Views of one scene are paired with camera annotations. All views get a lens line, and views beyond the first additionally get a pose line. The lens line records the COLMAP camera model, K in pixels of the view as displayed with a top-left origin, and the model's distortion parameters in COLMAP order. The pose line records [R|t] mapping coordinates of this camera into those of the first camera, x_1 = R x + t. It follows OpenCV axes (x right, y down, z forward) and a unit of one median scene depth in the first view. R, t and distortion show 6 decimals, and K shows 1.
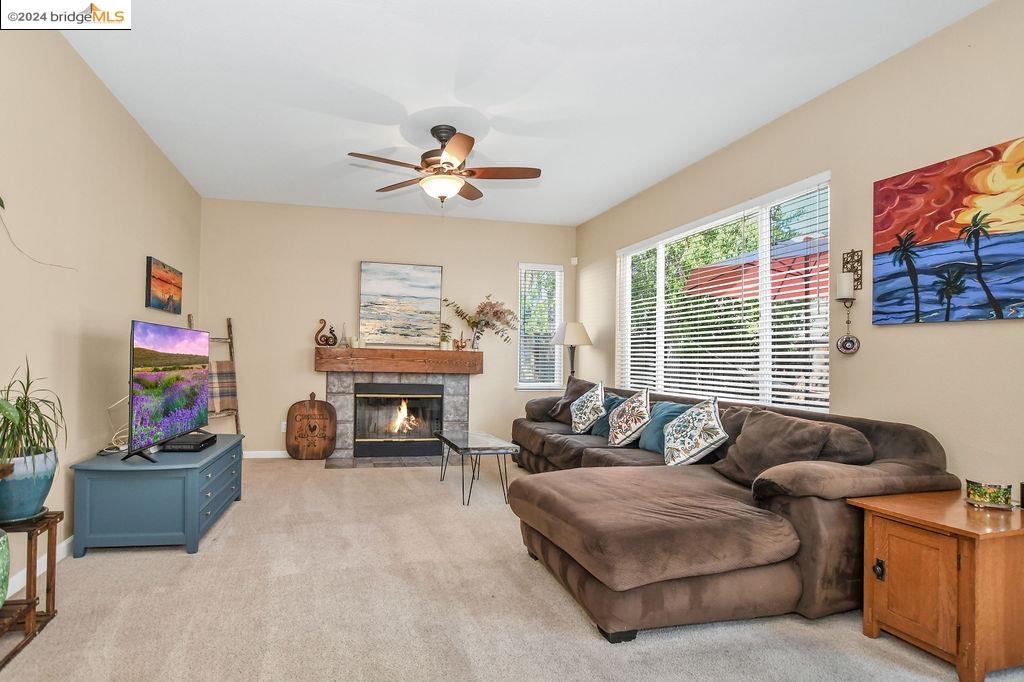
lens RADIAL K [[544.6, 0, 510.8], [0, 544.6, 353.5], [0, 0, 1]] dist [-0.027991, -0.000056]
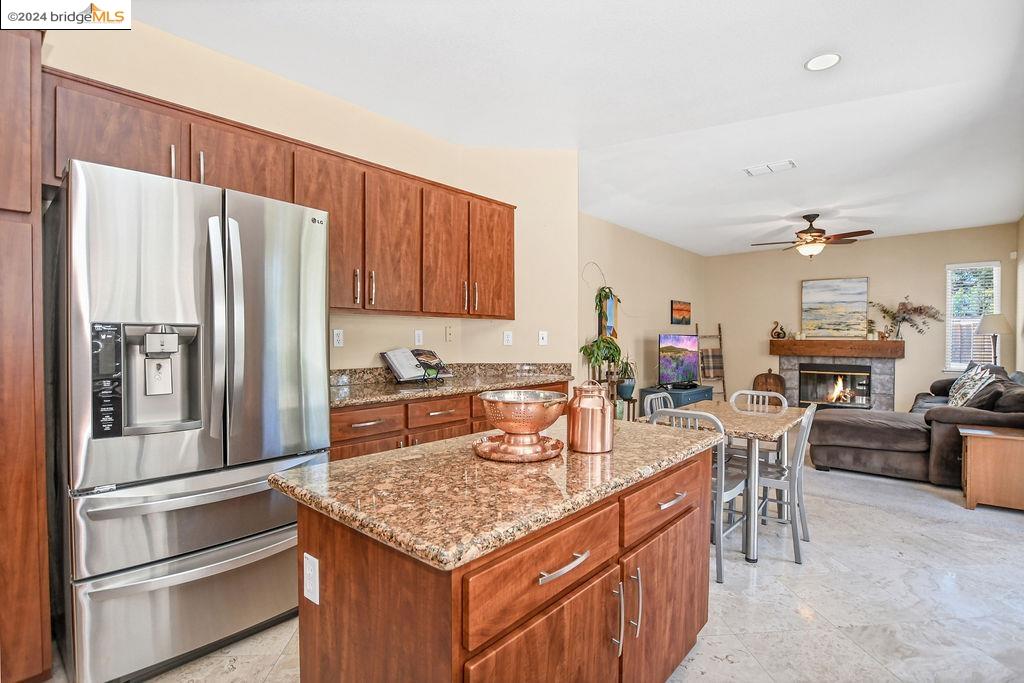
lens RADIAL K [[494.6, 0, 516.1], [0, 494.6, 350.0], [0, 0, 1]] dist [-0.025529, 0.000148]
pose [[0.573171, -0.000096, -0.819436, 0.368138], [0.018871, 0.999736, 0.013082, -0.013681], [0.819218, -0.022962, 0.573022, -0.403148]]
